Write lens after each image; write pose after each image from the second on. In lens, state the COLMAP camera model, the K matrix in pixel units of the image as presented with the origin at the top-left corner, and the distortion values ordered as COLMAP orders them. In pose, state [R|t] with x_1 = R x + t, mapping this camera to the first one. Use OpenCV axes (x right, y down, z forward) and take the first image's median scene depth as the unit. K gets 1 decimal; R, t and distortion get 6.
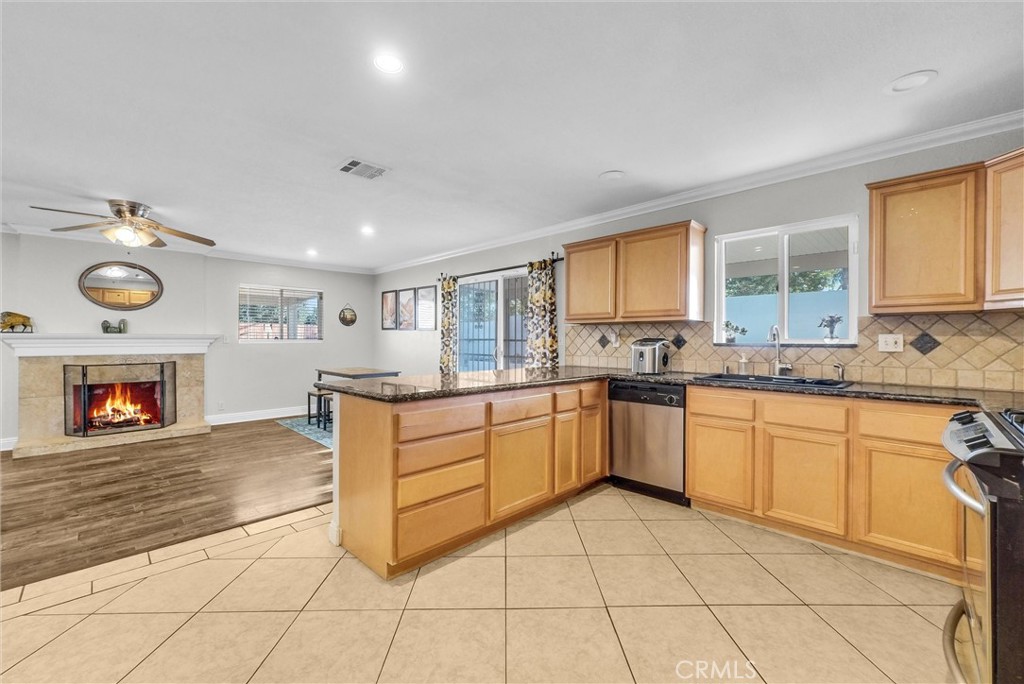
lens RADIAL K [[420.7, 0, 511.1], [0, 420.7, 339.8], [0, 0, 1]] dist [0.007331, -0.001447]
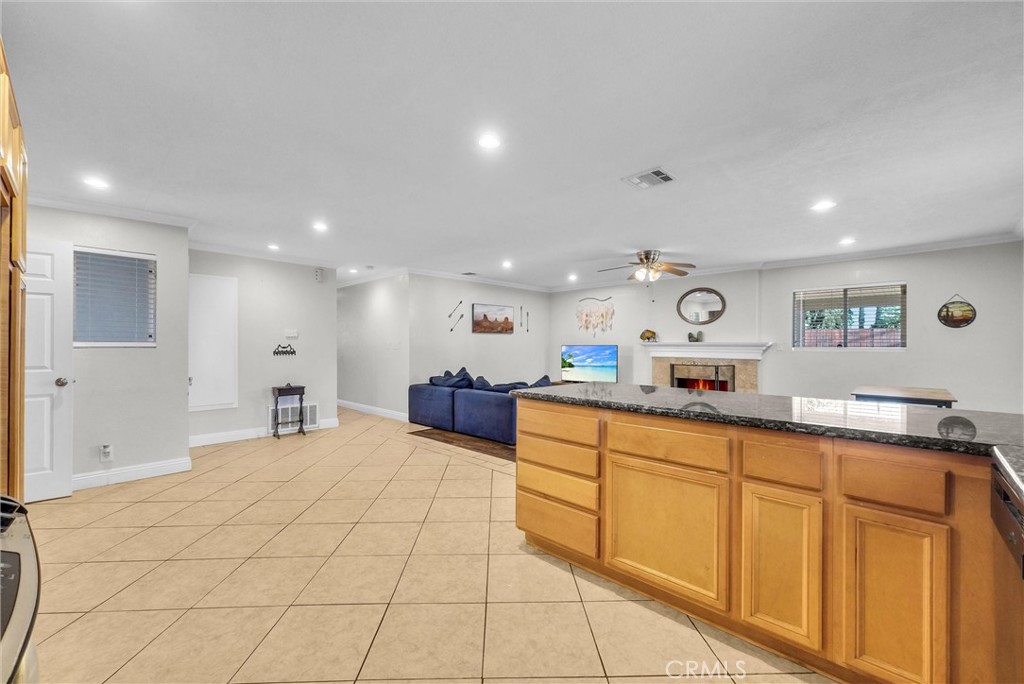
lens RADIAL K [[420.7, 0, 507.6], [0, 420.7, 336.5], [0, 0, 1]] dist [0.007331, -0.001447]
pose [[0.004166, -0.020611, -0.999779, 0.619435], [-0.004210, 0.999778, -0.020629, -0.003954], [0.999982, 0.004295, 0.004079, 0.613073]]
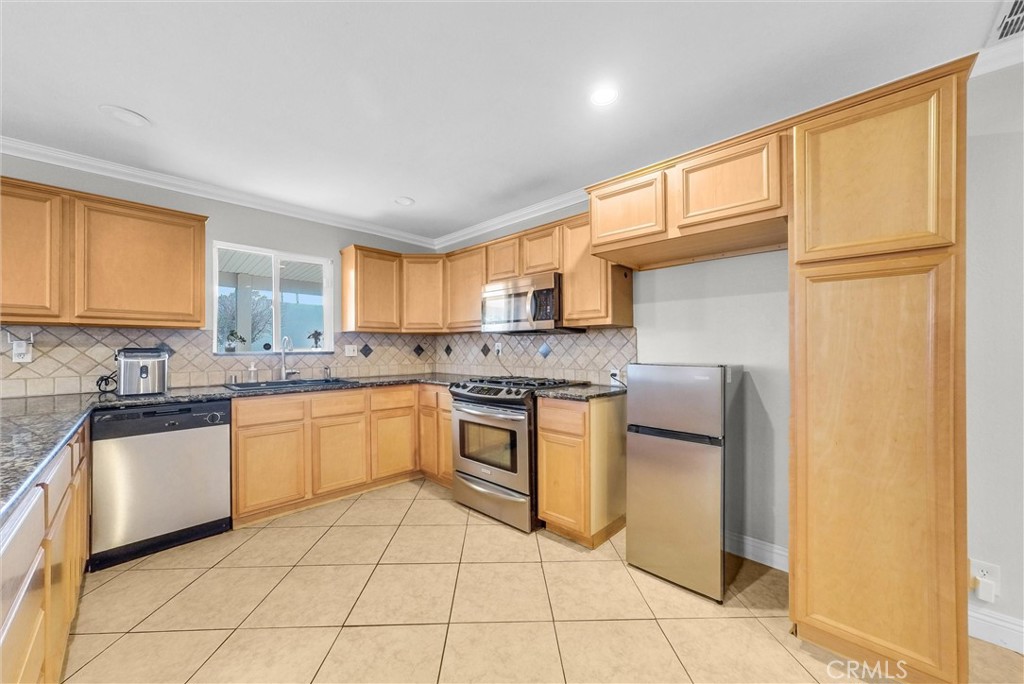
lens RADIAL K [[374.3, 0, 503.3], [0, 374.3, 345.0], [0, 0, 1]] dist [-0.010298, 0.001966]
pose [[-0.000091, 0.005353, 0.999986, -0.370595], [0.005090, 0.999973, -0.005352, -0.002031], [-0.999987, 0.005089, -0.000119, 0.371864]]
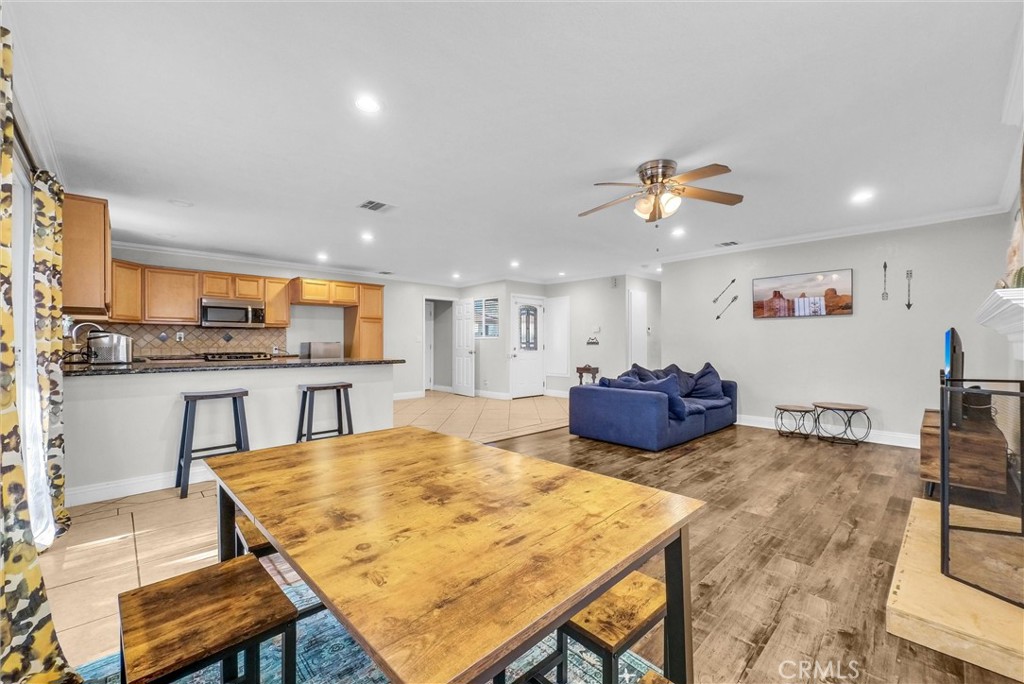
lens RADIAL K [[420.7, 0, 509.4], [0, 420.7, 339.3], [0, 0, 1]] dist [0.007331, -0.001447]
pose [[-0.999436, -0.001269, 0.033569, -0.763083], [-0.001488, 0.999978, -0.006497, 0.024953], [-0.033560, -0.006543, -0.999415, 2.179424]]
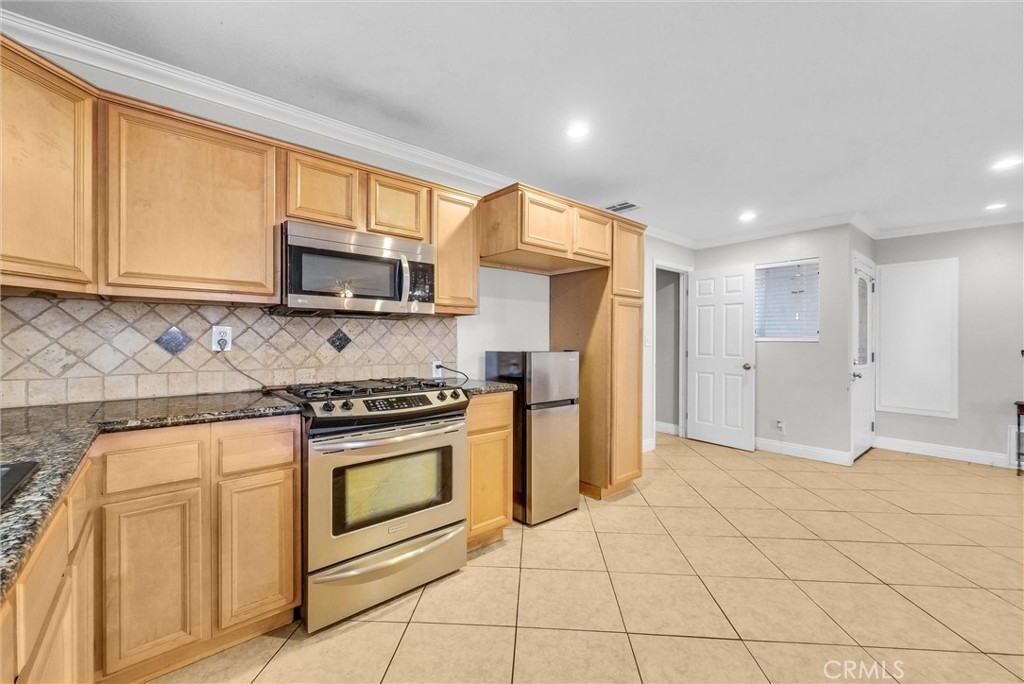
lens RADIAL K [[420.7, 0, 518.3], [0, 420.7, 332.4], [0, 0, 1]] dist [0.007331, -0.001447]
pose [[-0.997272, -0.007059, 0.073482, 0.236523], [-0.007858, 0.999913, -0.010595, -0.002071], [-0.073401, -0.011144, -0.997240, 0.994446]]
